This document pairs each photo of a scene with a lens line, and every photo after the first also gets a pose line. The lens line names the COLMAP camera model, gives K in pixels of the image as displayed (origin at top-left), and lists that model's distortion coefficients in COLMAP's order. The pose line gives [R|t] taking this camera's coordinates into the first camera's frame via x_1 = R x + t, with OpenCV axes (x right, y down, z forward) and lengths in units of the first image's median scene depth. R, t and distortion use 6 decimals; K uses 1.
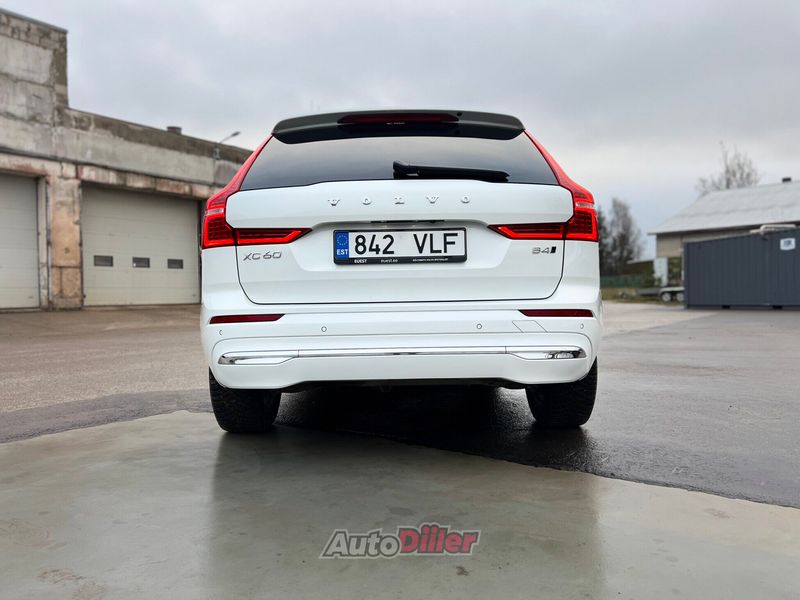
lens RADIAL K [[608.5, 0, 405.7], [0, 608.5, 300.6], [0, 0, 1]] dist [0.070035, -0.076278]
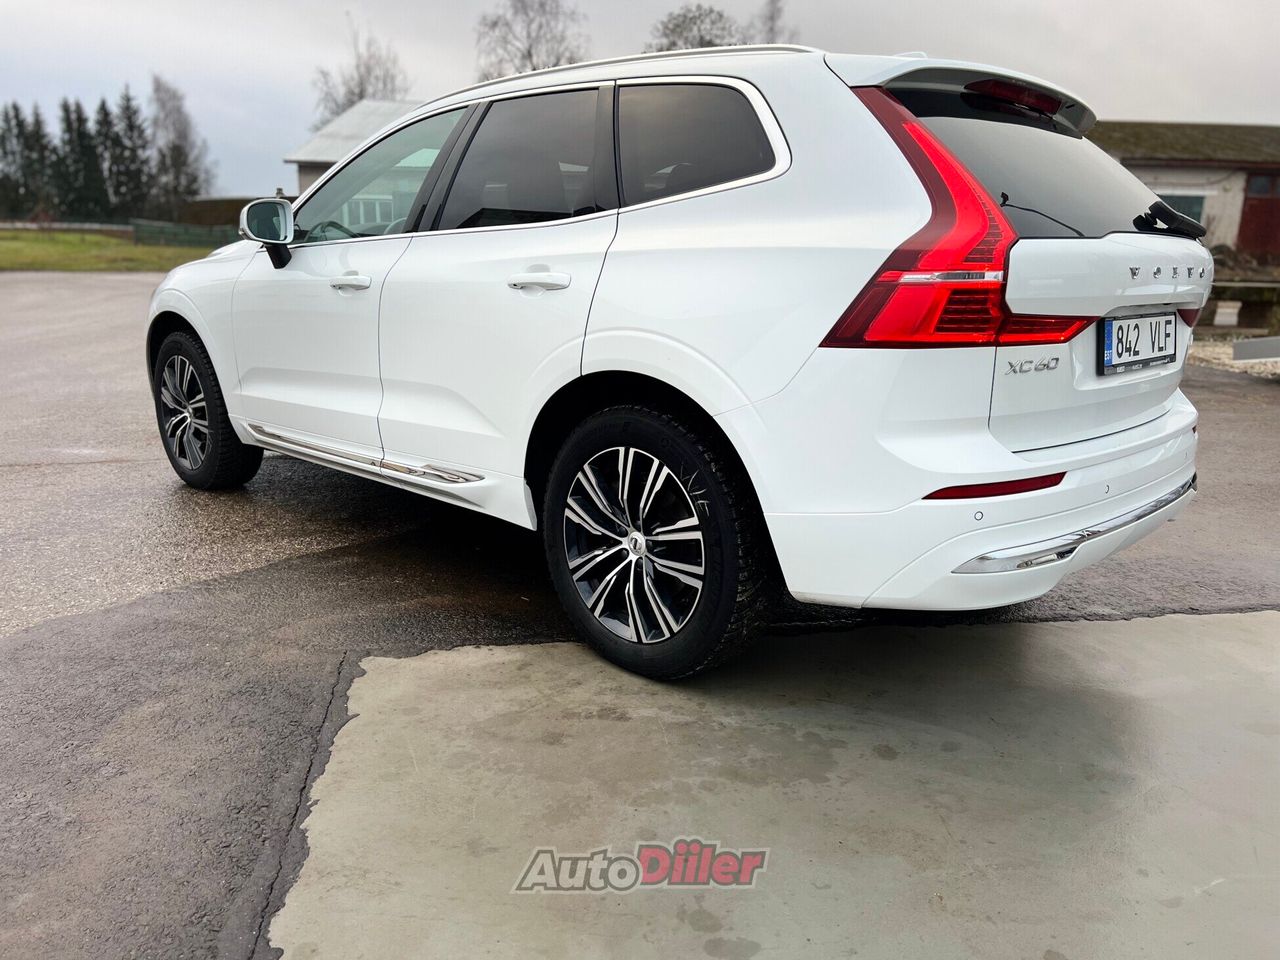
lens RADIAL K [[973.6, 0, 649.2], [0, 973.6, 481.0], [0, 0, 1]] dist [0.070035, -0.076278]
pose [[0.695131, -0.126003, 0.707755, -1.054423], [-0.030184, 0.978535, 0.203856, -0.135480], [-0.718249, -0.163069, 0.676407, 0.627378]]
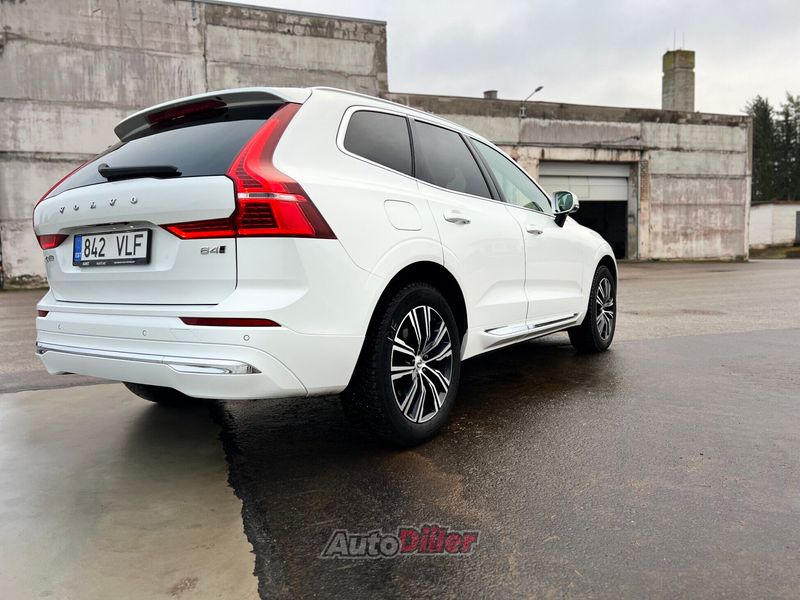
lens RADIAL K [[608.5, 0, 405.7], [0, 608.5, 300.6], [0, 0, 1]] dist [0.070035, -0.076278]
pose [[0.823097, 0.032973, -0.566942, 0.943391], [0.010861, 0.997217, 0.073765, -0.070624], [0.567797, -0.066873, 0.820448, 0.415138]]
